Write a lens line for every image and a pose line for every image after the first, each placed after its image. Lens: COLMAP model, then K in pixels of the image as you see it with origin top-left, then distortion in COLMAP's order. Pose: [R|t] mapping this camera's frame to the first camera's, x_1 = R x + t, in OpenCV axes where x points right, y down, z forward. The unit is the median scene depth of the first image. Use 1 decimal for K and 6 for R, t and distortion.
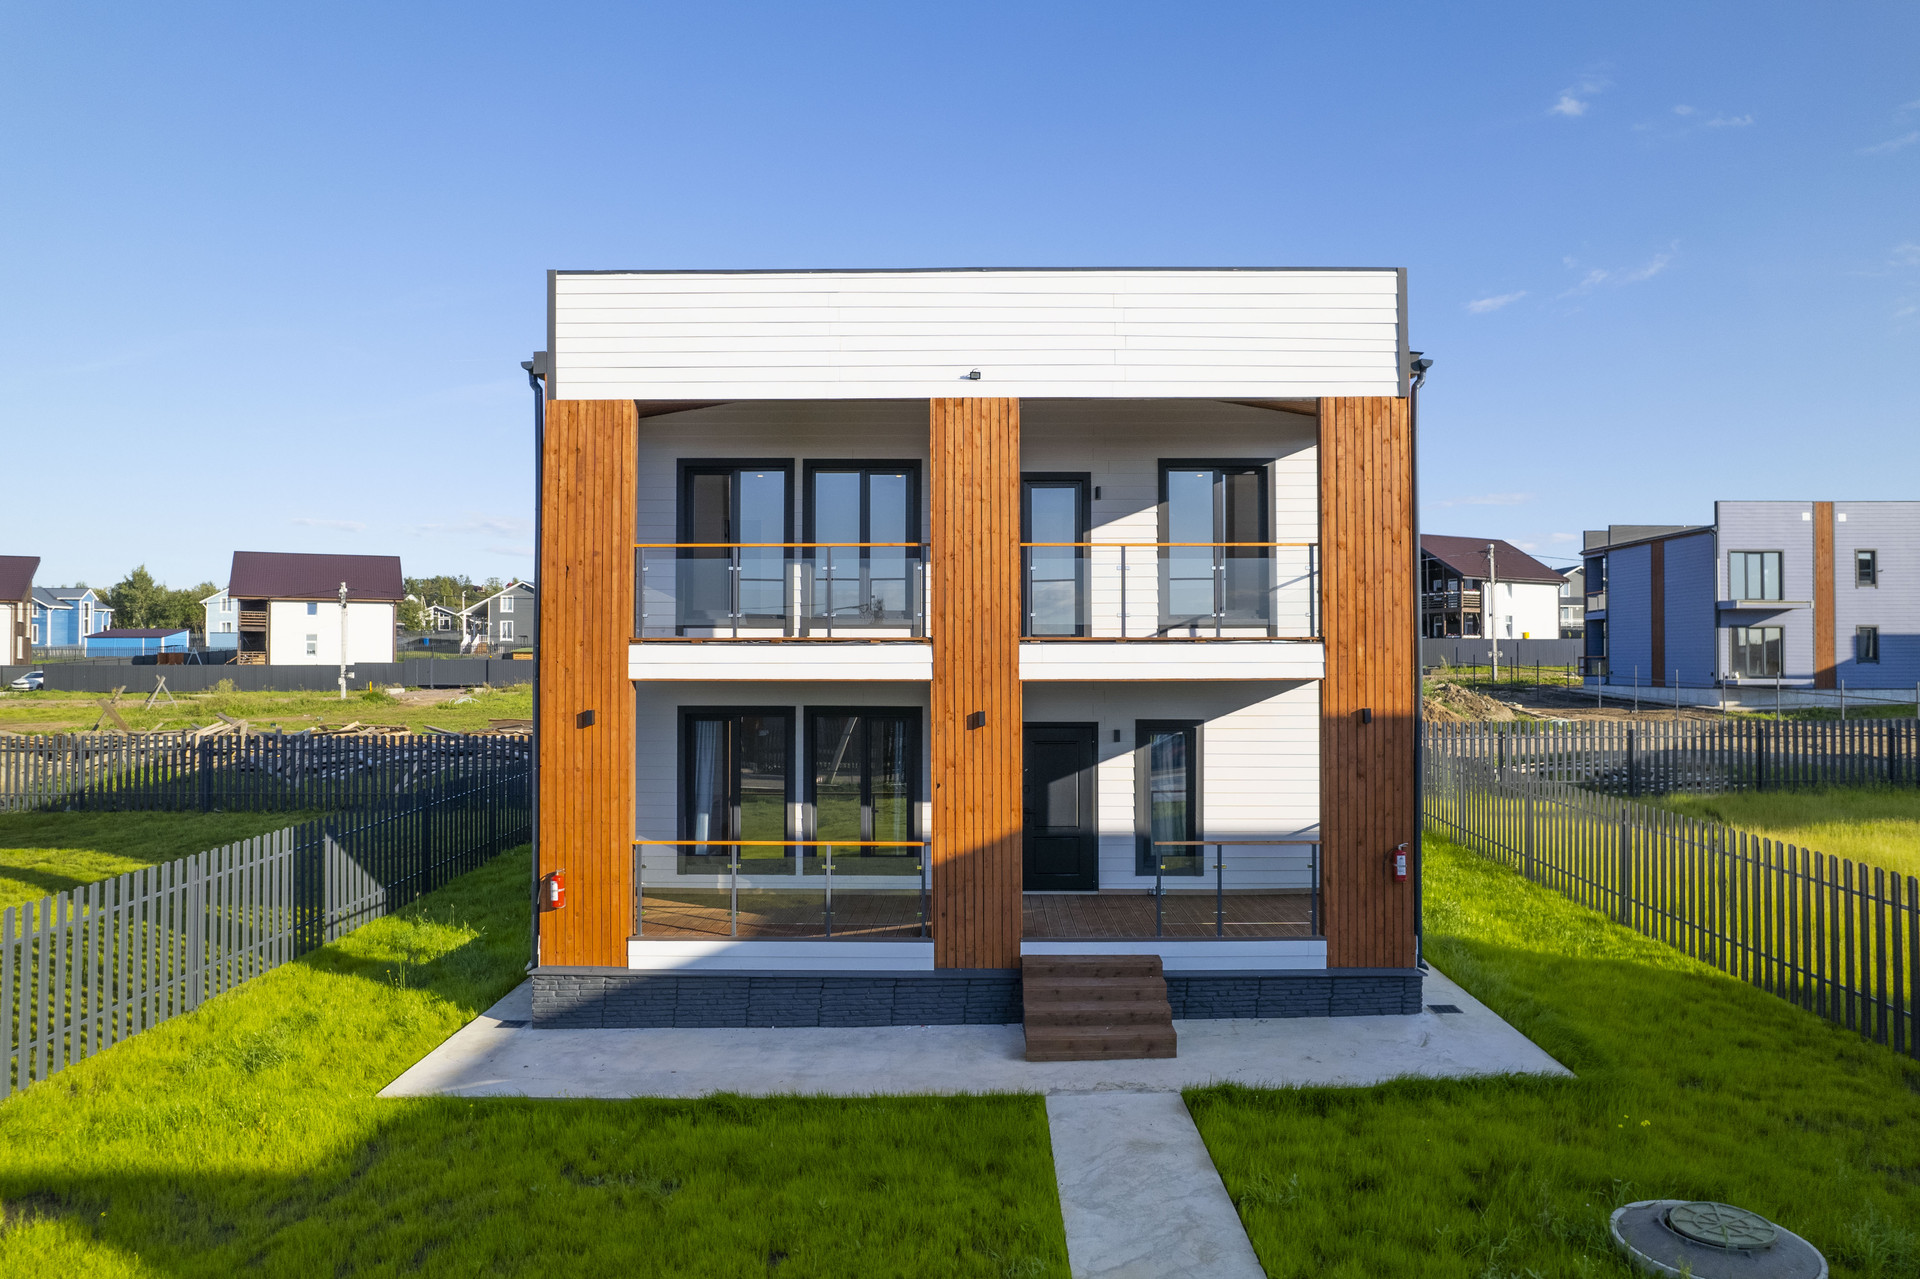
lens RADIAL K [[1240.8, 0, 975.4], [0, 1240.8, 645.4], [0, 0, 1]] dist [-0.070045, 0.067041]
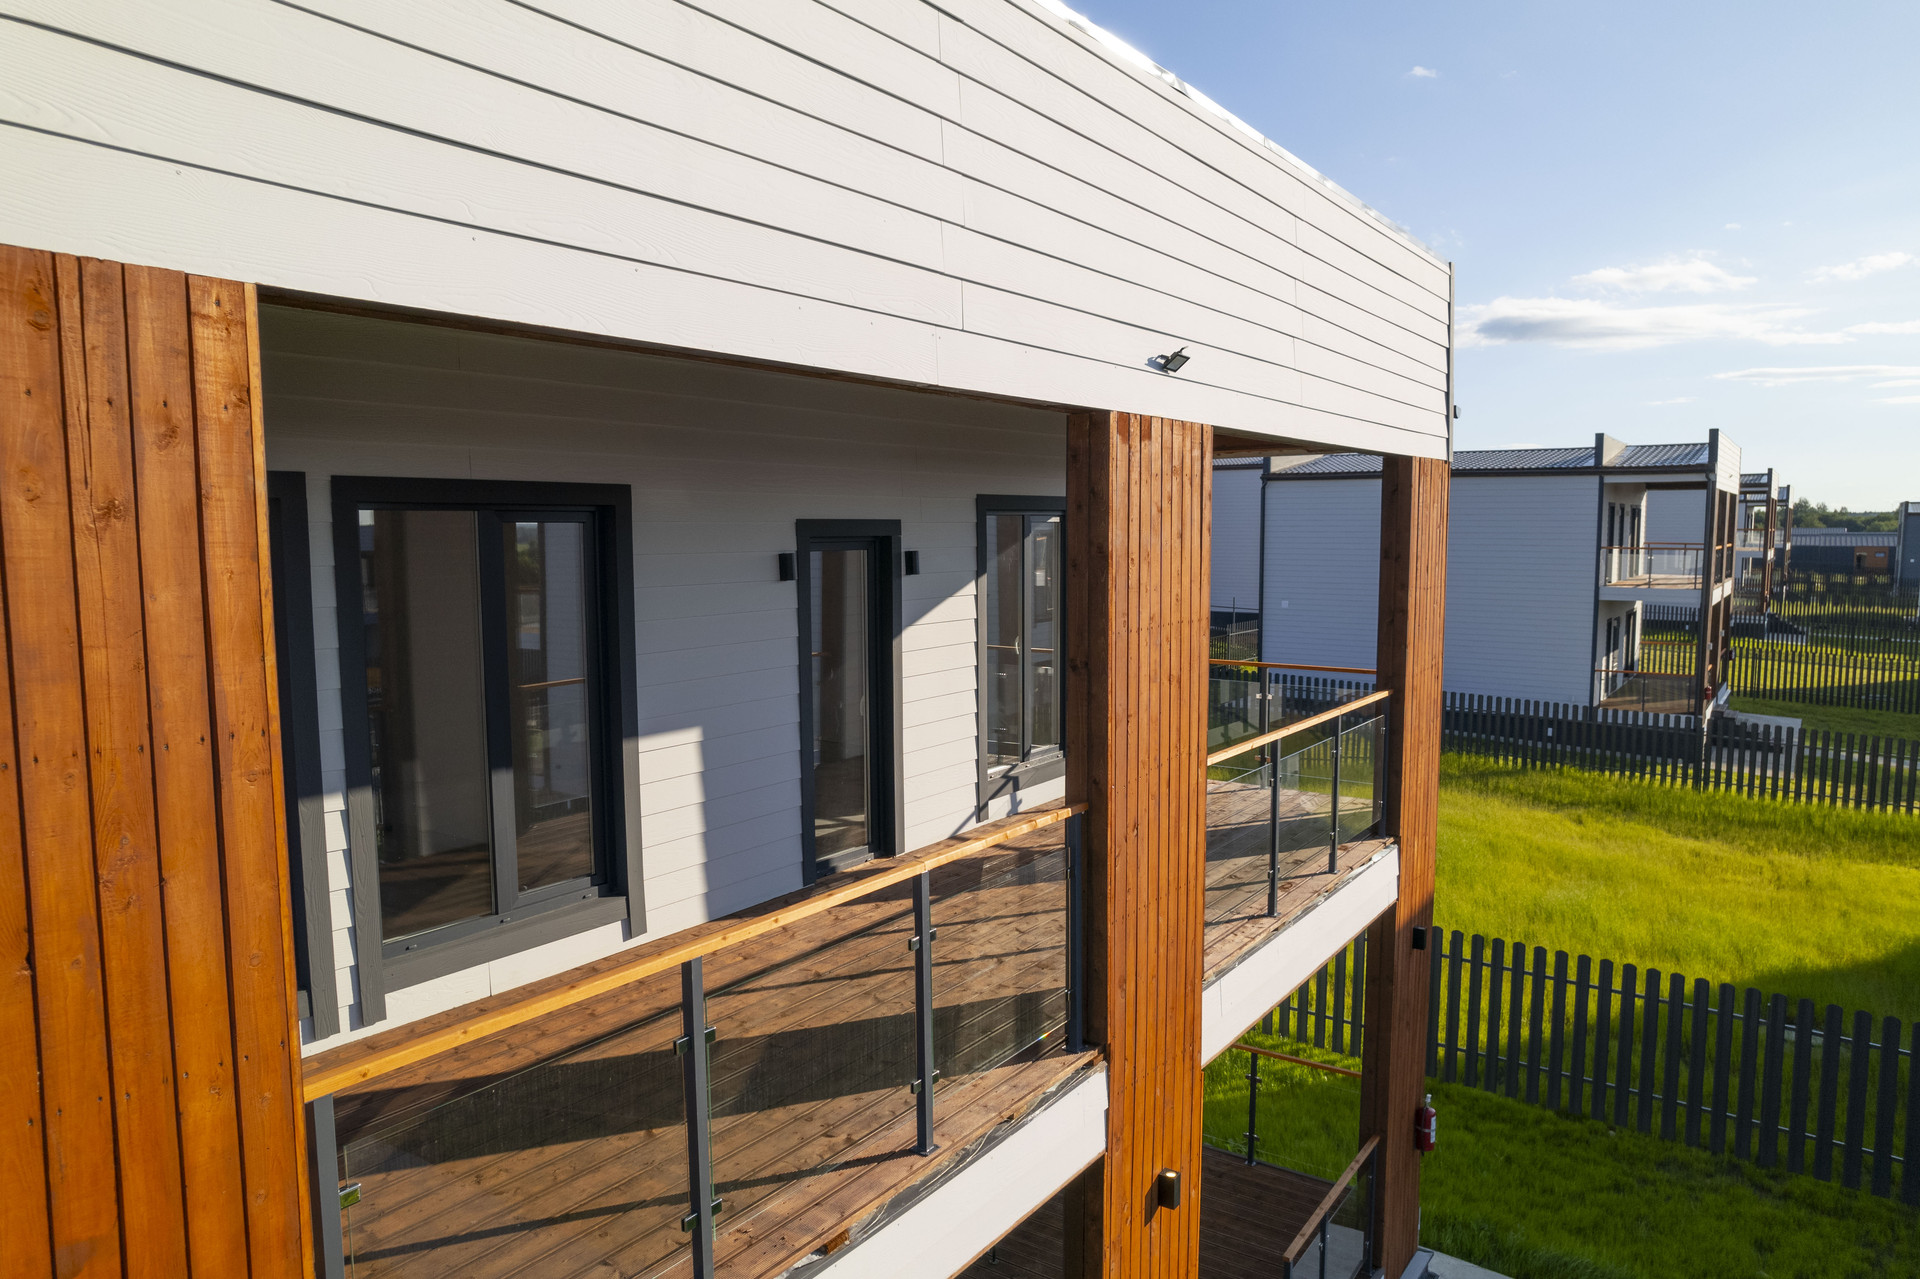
lens RADIAL K [[1240.8, 0, 949.1], [0, 1240.8, 636.7], [0, 0, 1]] dist [-0.070045, 0.067041]
pose [[0.579031, -0.075029, 0.811846, -0.362400], [-0.008232, 0.995168, 0.097843, -0.169343], [-0.815264, -0.063337, 0.575615, 0.827619]]
